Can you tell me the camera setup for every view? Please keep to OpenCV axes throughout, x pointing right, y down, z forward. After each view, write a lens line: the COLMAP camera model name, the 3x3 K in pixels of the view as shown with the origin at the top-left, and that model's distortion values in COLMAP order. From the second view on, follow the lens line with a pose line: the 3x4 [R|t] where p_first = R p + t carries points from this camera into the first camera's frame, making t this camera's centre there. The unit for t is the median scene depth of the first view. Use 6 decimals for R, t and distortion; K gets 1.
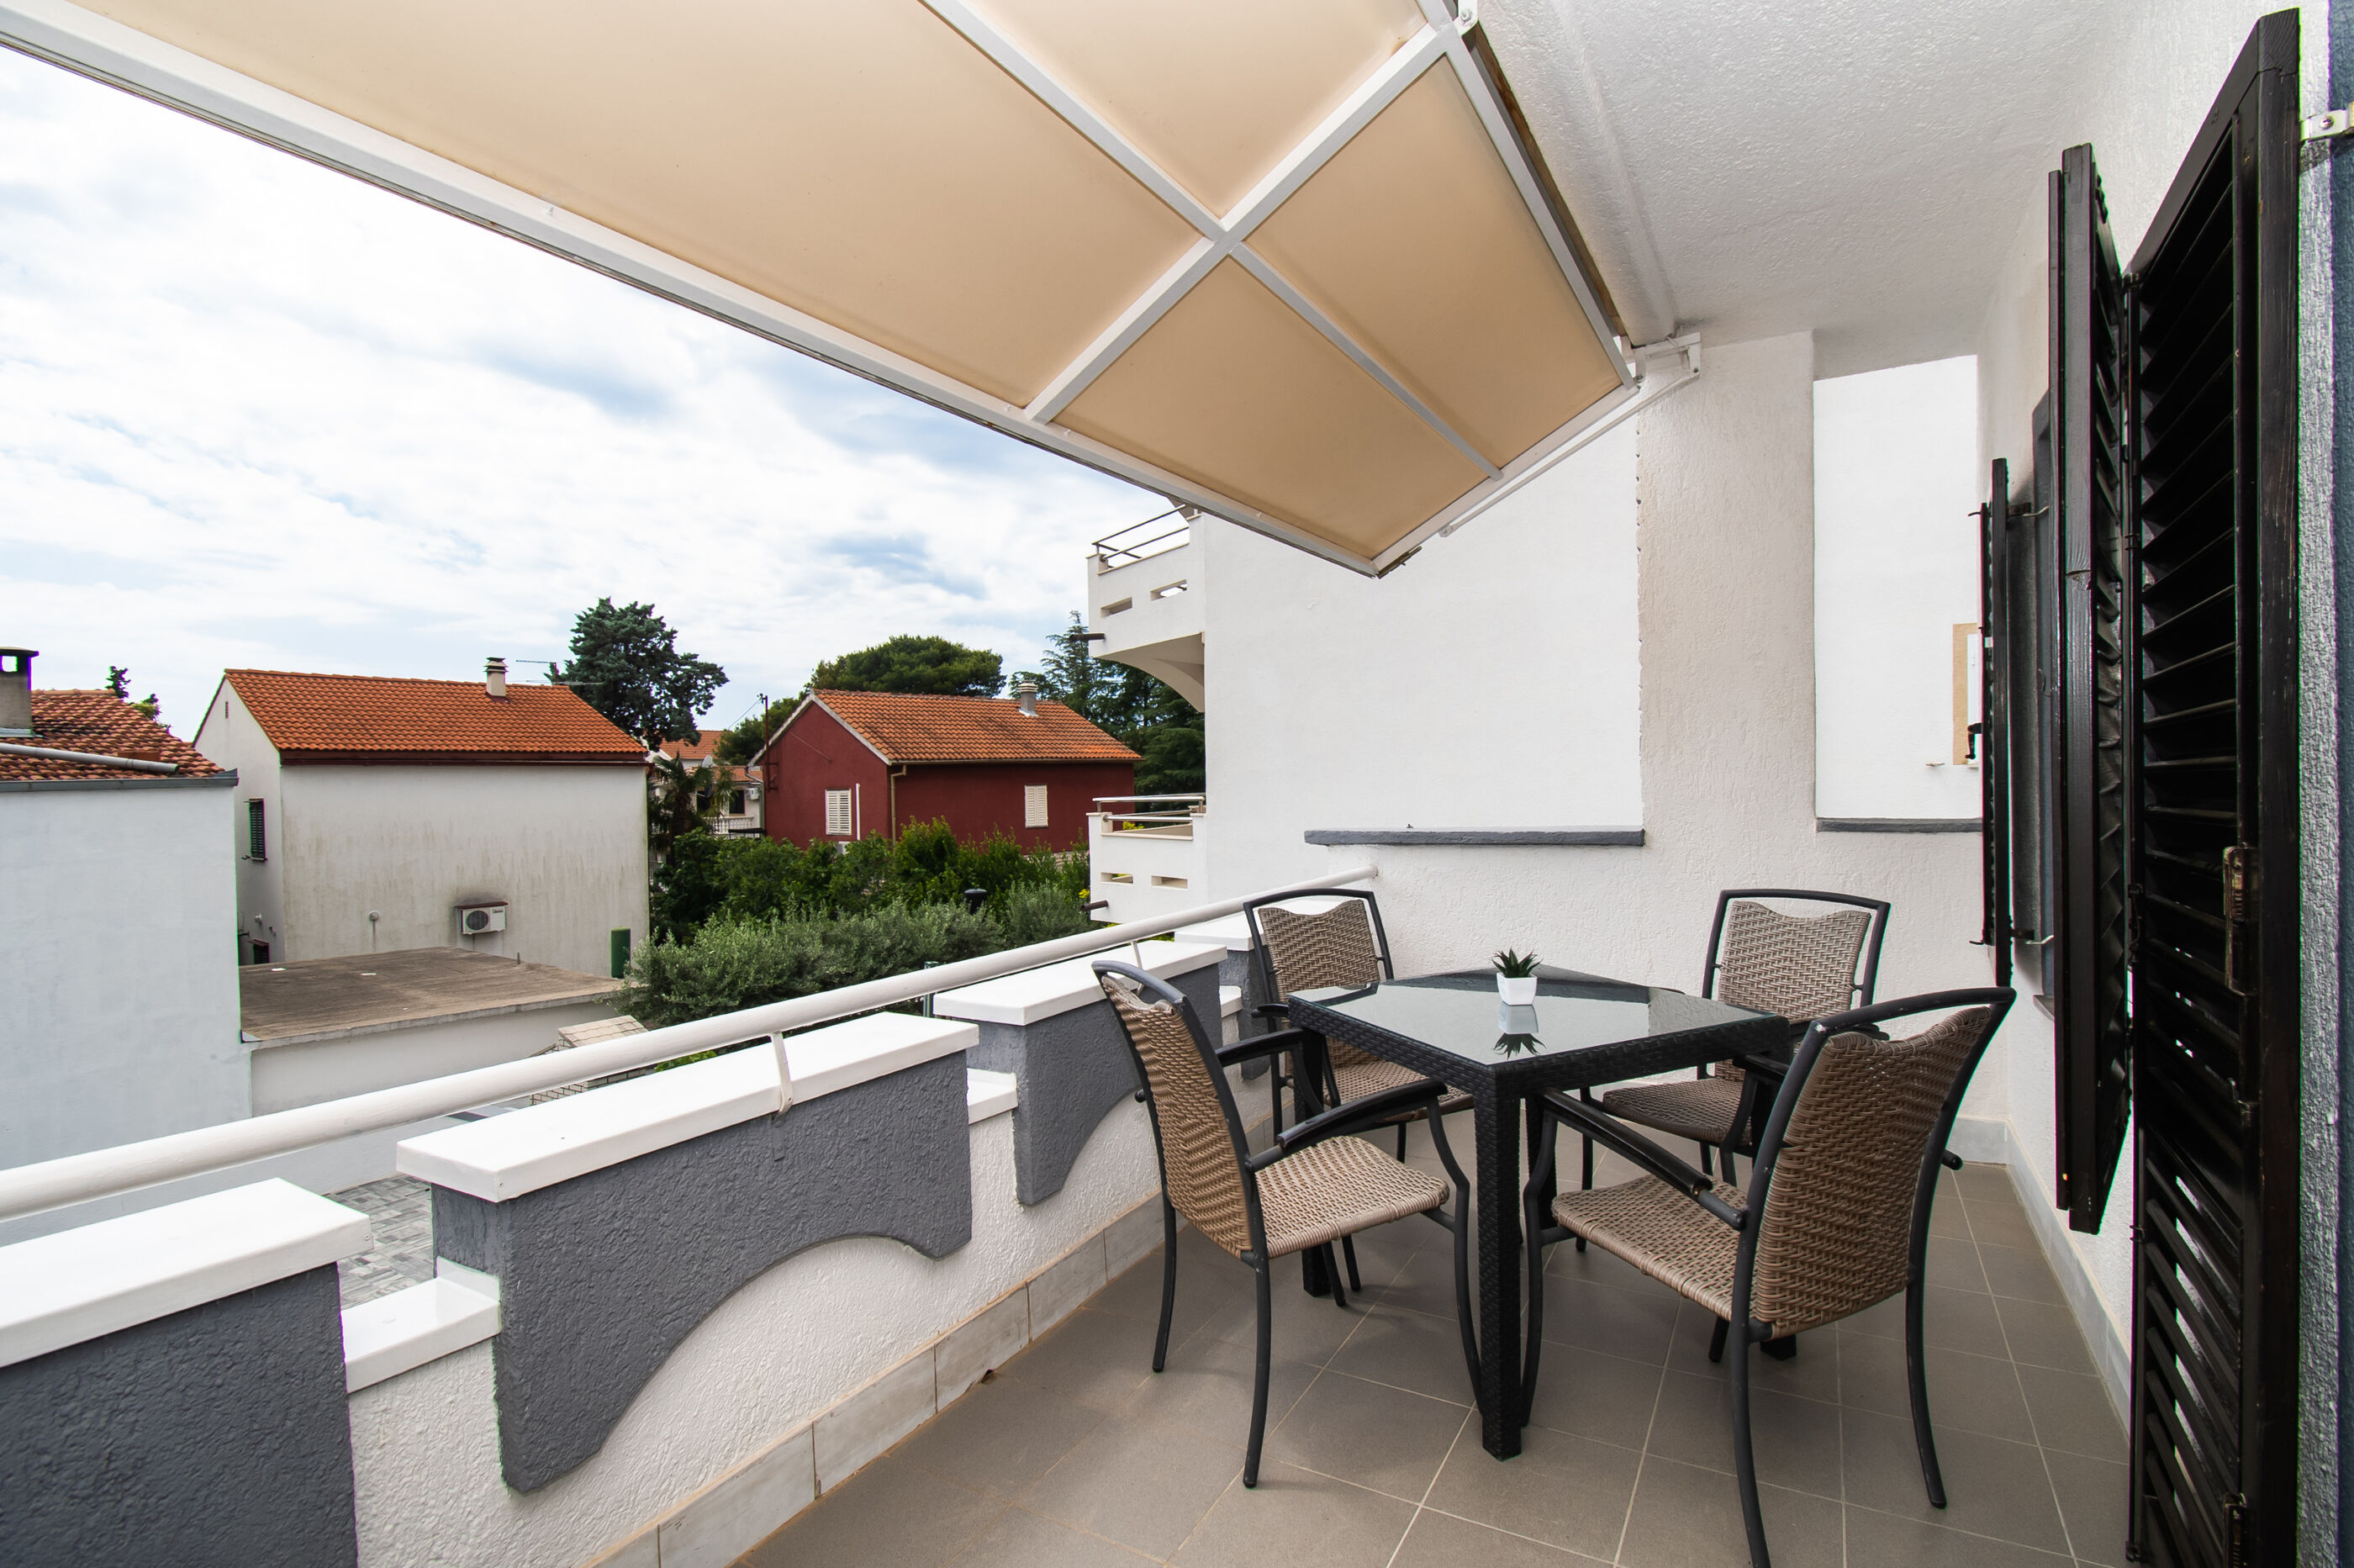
lens RADIAL K [[1050.5, 0, 1175.0], [0, 1050.5, 779.6], [0, 0, 1]] dist [-0.002237, -0.009529]
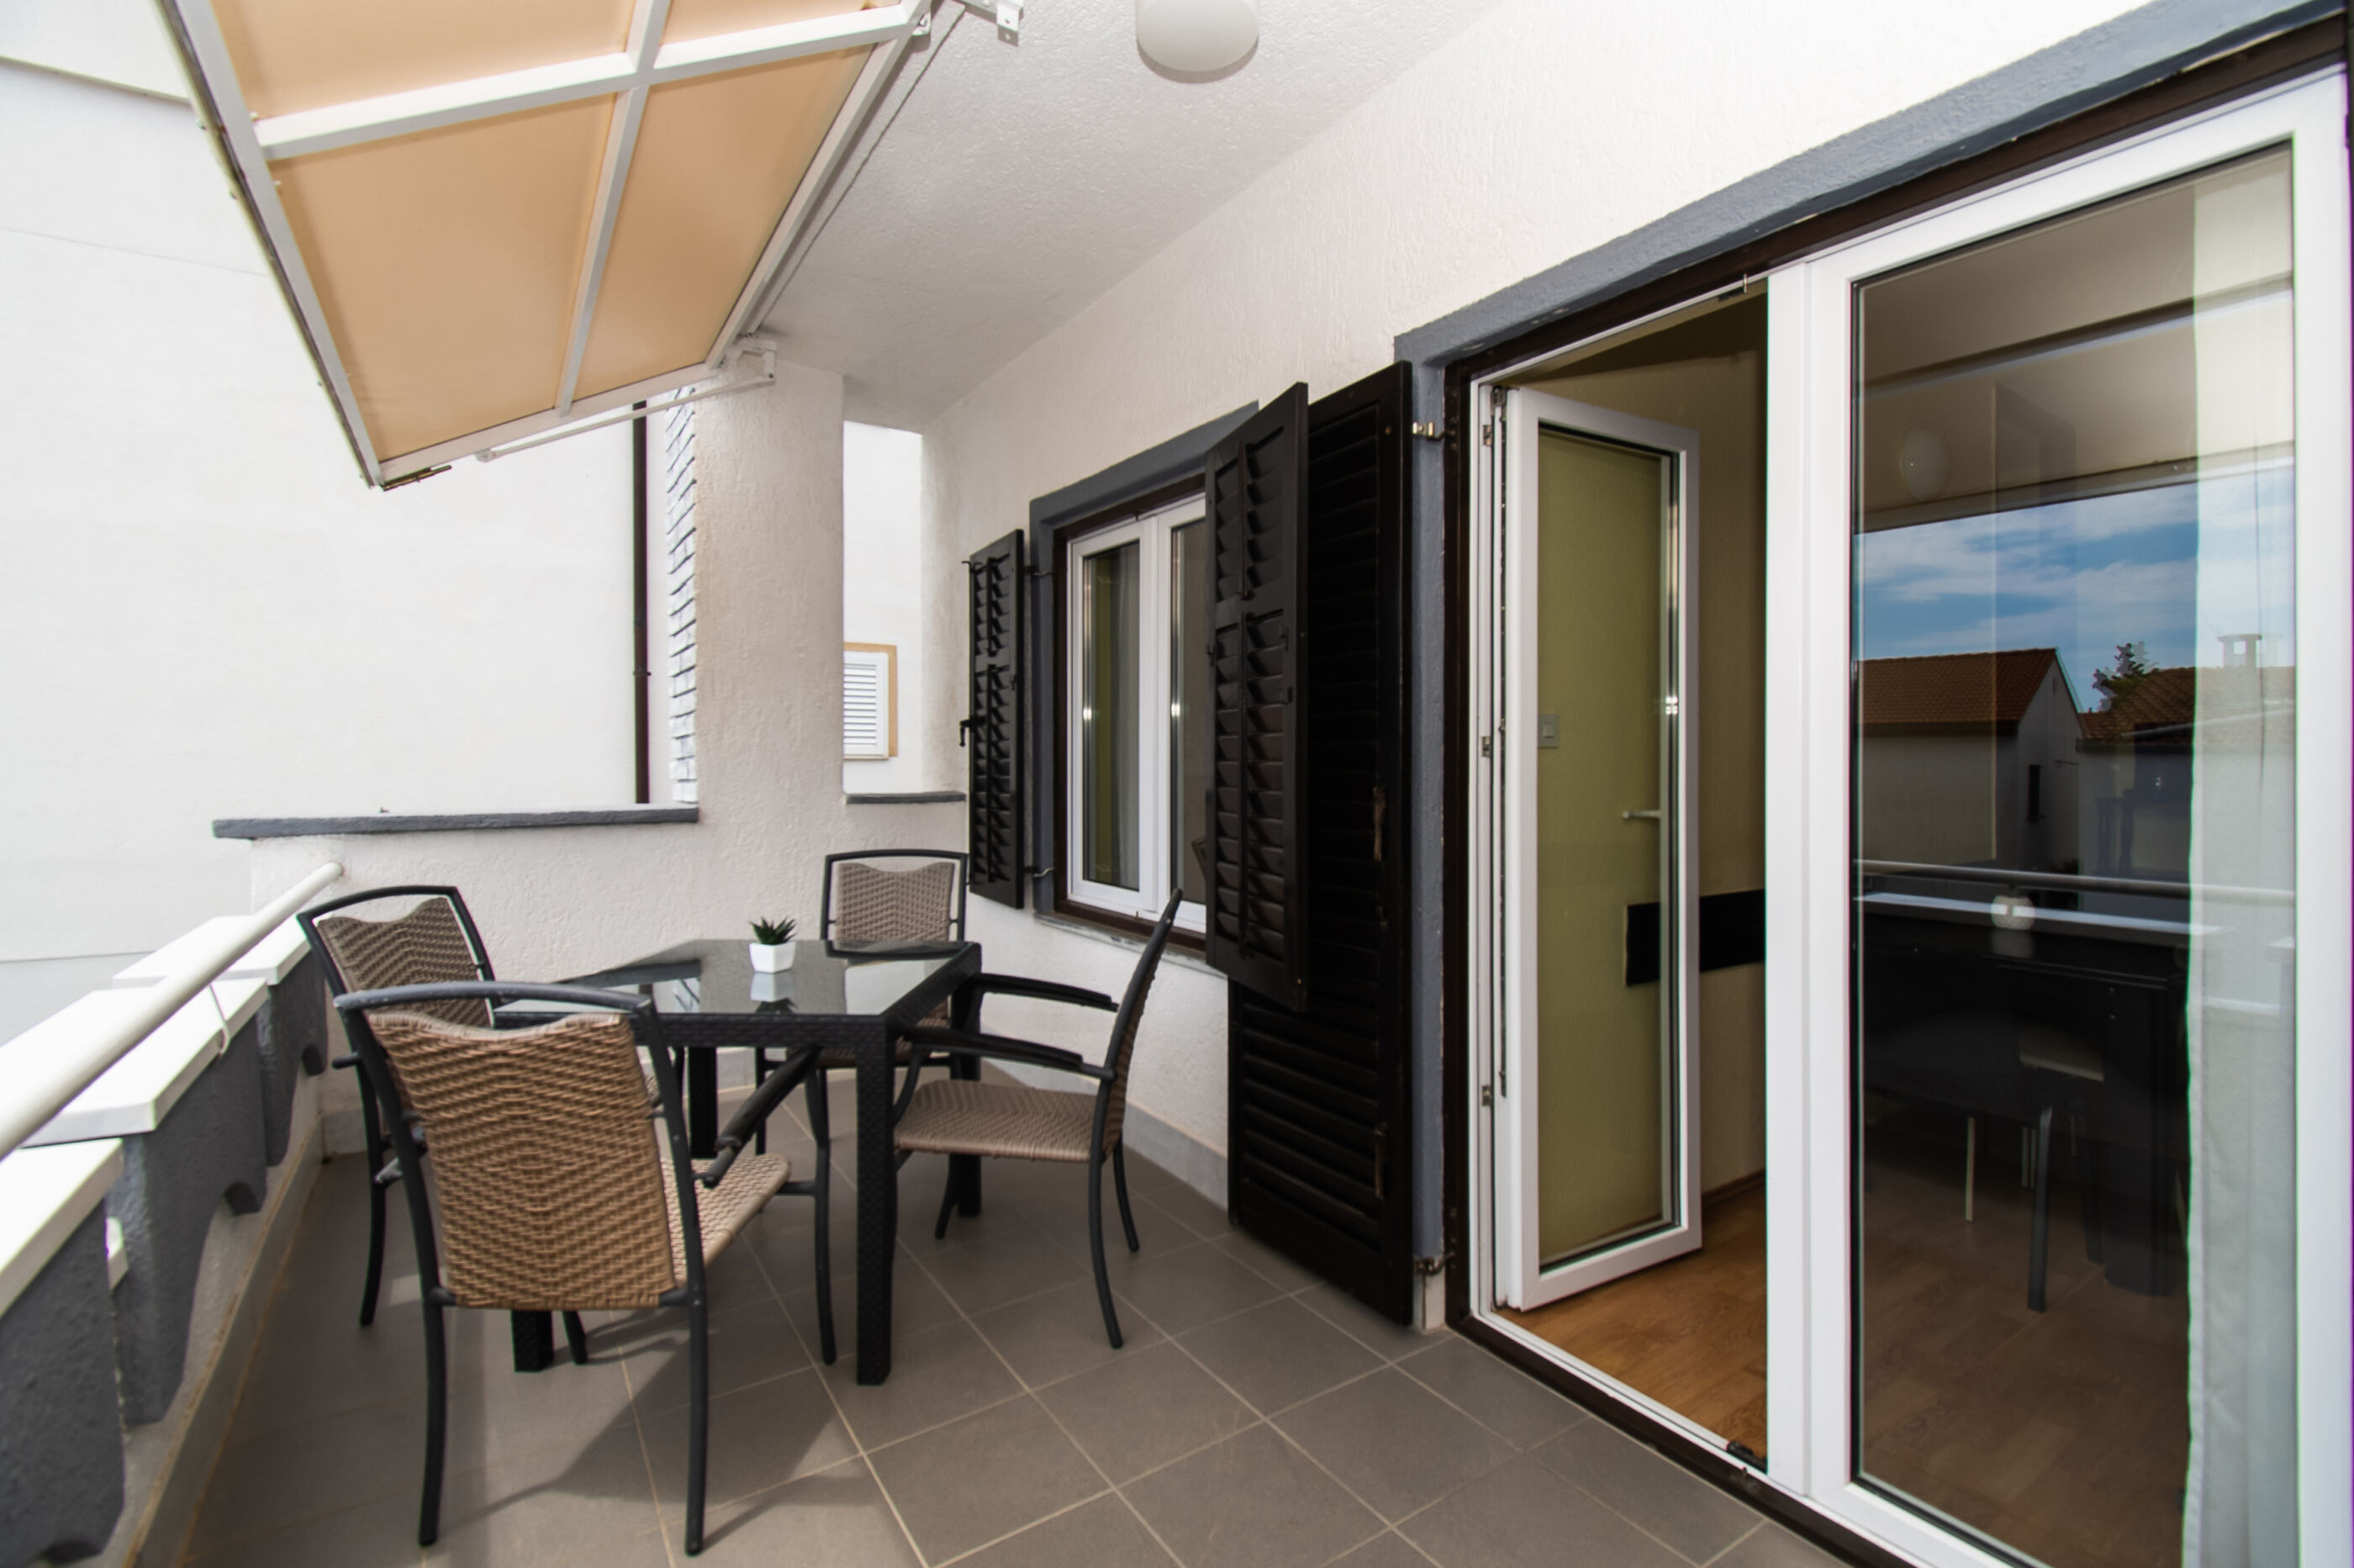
lens RADIAL K [[1050.5, 0, 1176.6], [0, 1050.5, 790.8], [0, 0, 1]] dist [-0.002237, -0.009529]
pose [[0.435802, -0.001769, 0.900041, -0.314153], [-0.011878, 0.999900, 0.007717, 0.022655], [-0.899964, -0.014054, 0.435737, 0.168284]]
